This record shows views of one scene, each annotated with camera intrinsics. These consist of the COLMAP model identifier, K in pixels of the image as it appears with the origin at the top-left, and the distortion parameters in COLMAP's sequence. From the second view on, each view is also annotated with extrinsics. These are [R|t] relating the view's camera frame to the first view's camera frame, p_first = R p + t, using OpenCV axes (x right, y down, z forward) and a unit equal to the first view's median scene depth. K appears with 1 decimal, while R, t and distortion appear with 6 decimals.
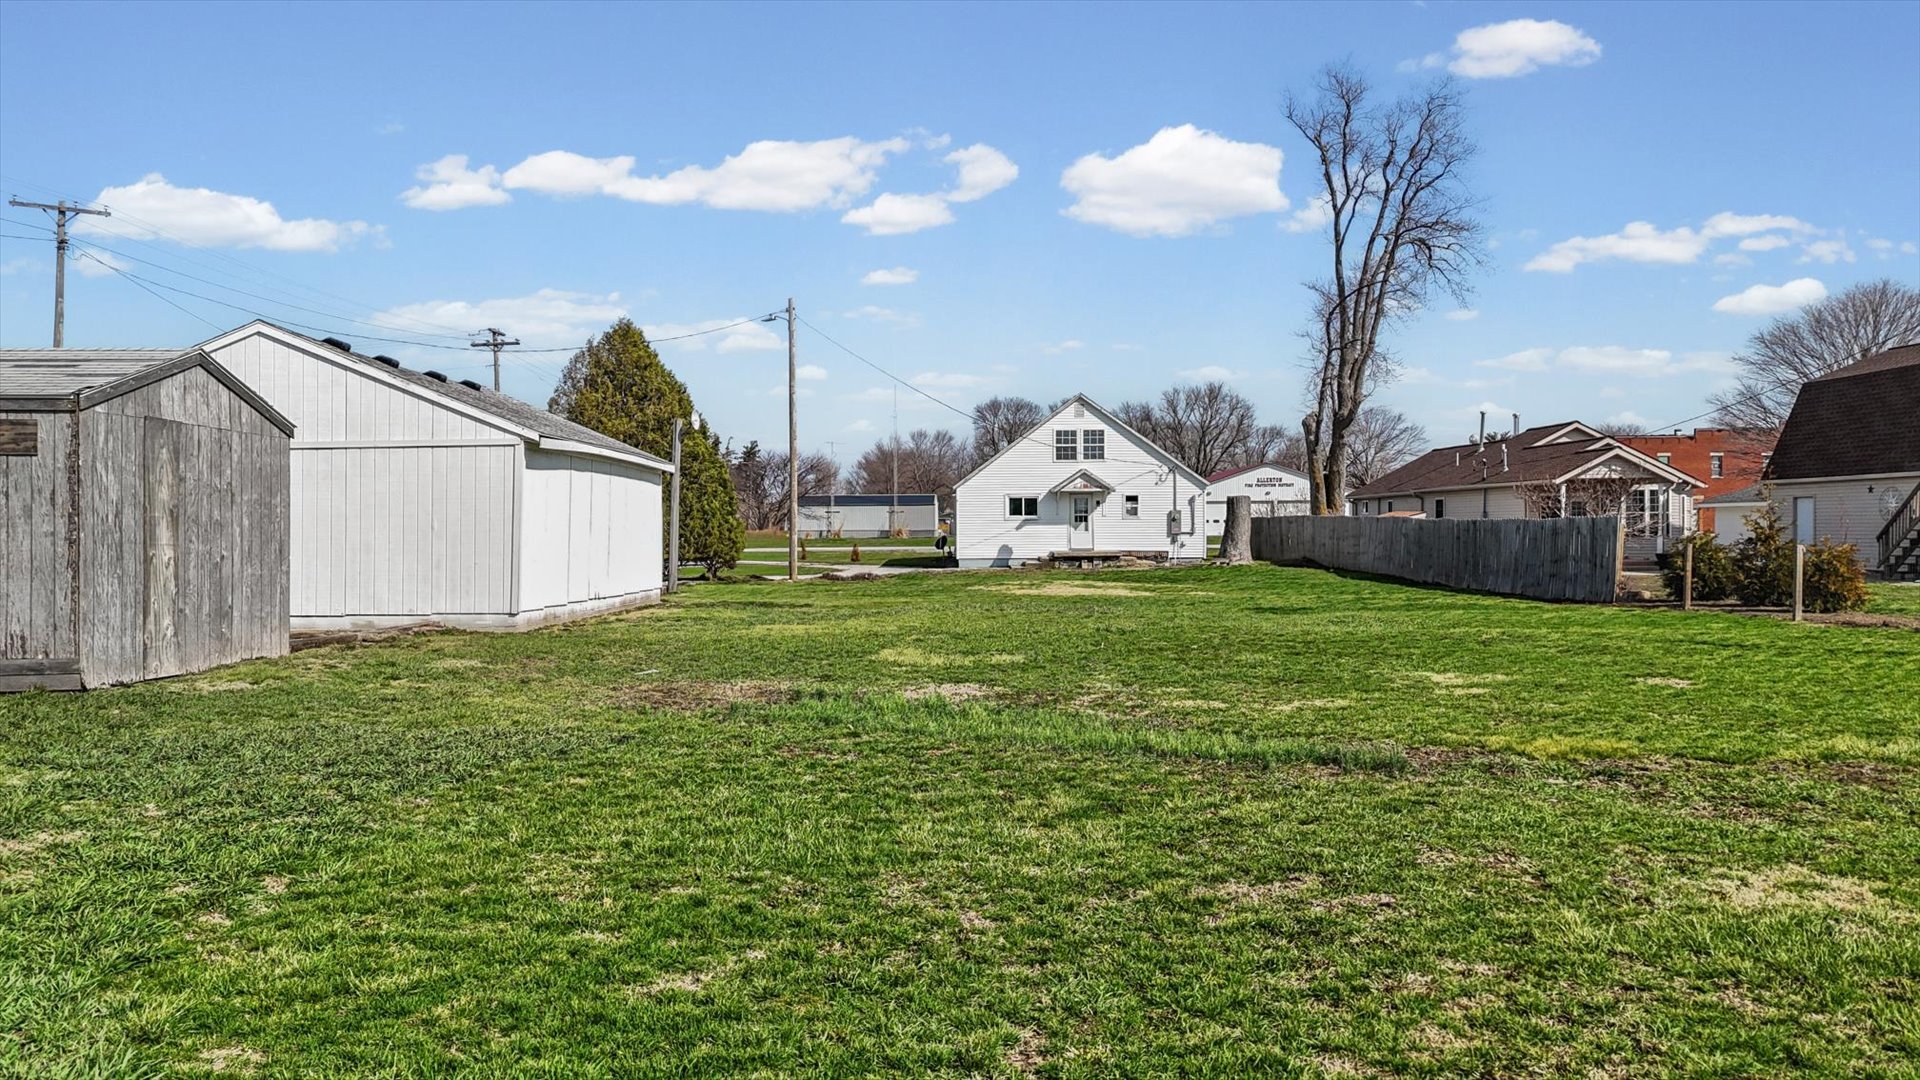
lens RADIAL K [[1383.7, 0, 953.6], [0, 1383.7, 535.7], [0, 0, 1]] dist [-0.006315, 0.000723]
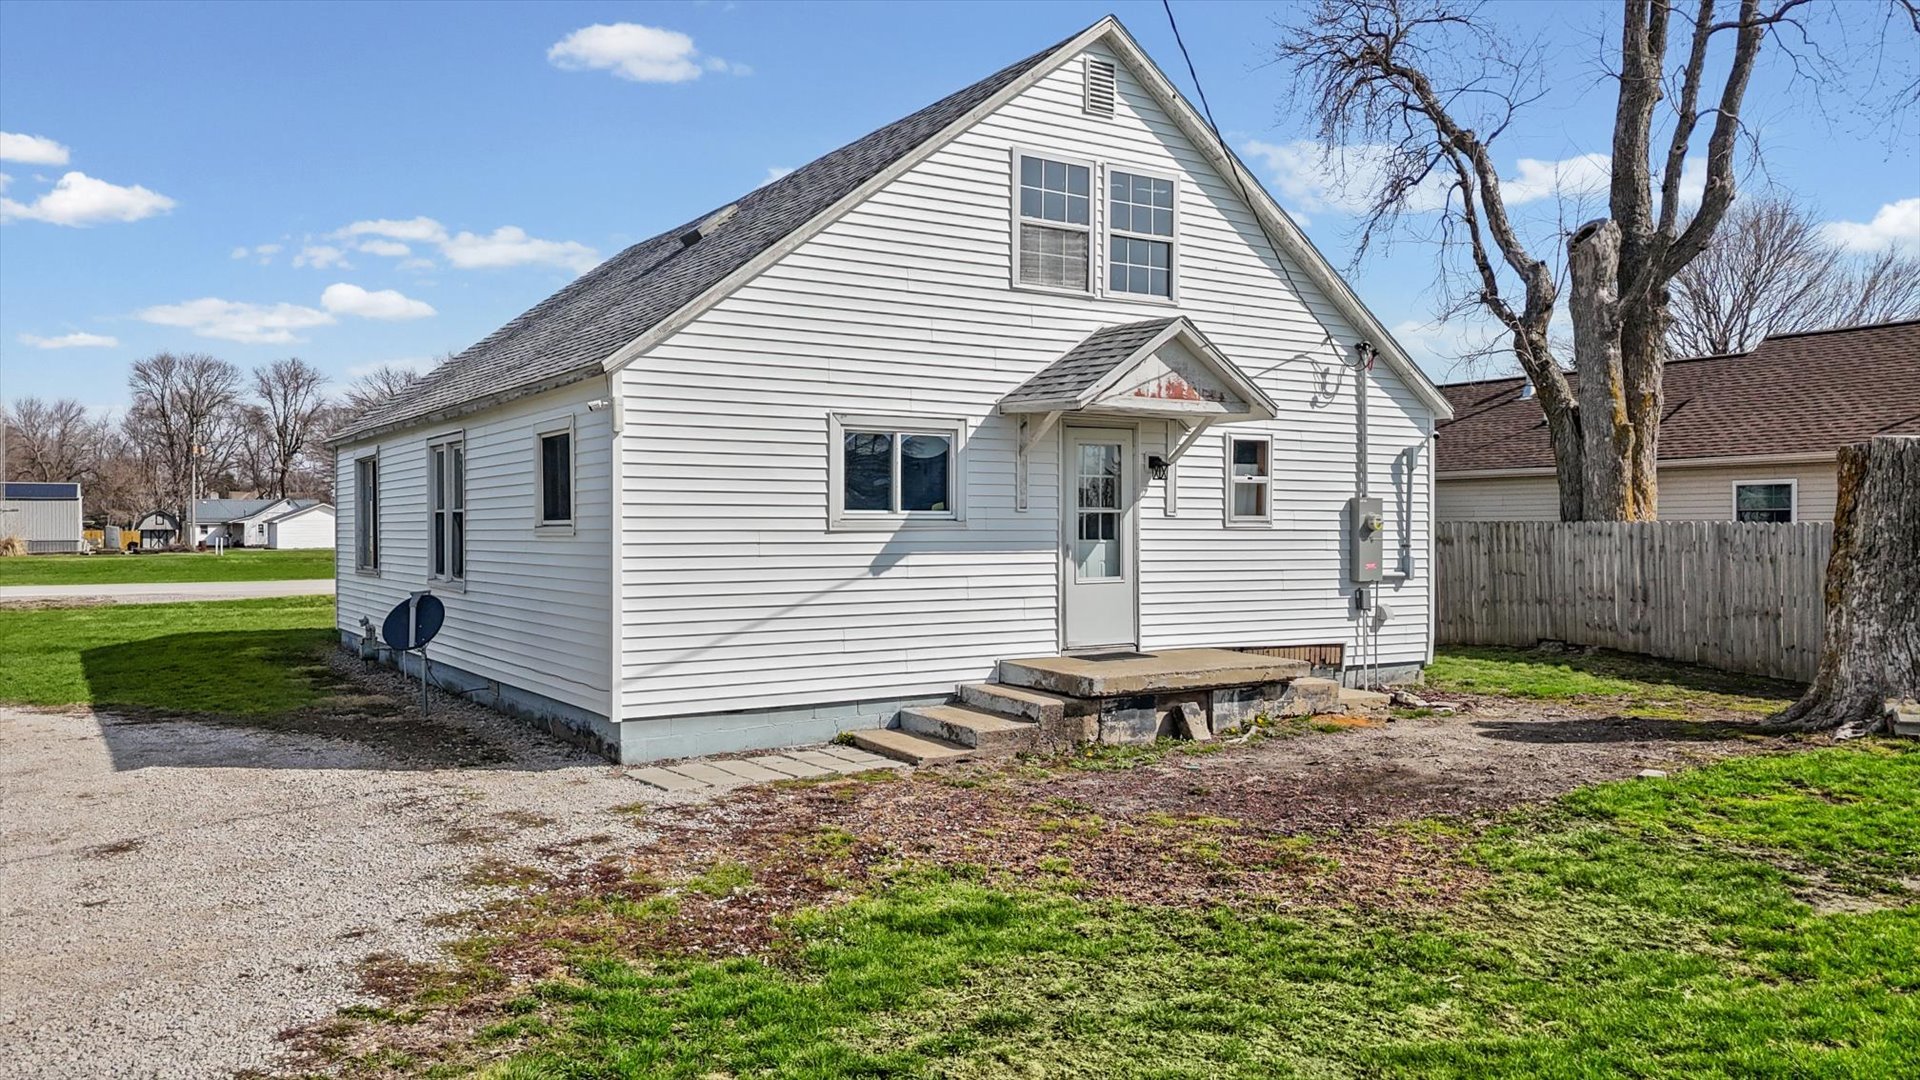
lens RADIAL K [[1383.7, 0, 959.7], [0, 1383.7, 538.5], [0, 0, 1]] dist [-0.006315, 0.000723]
pose [[0.837574, 0.000087, 0.546323, -0.060875], [0.001400, 0.999996, -0.002305, -0.009031], [-0.546322, 0.002696, 0.837571, 0.759440]]
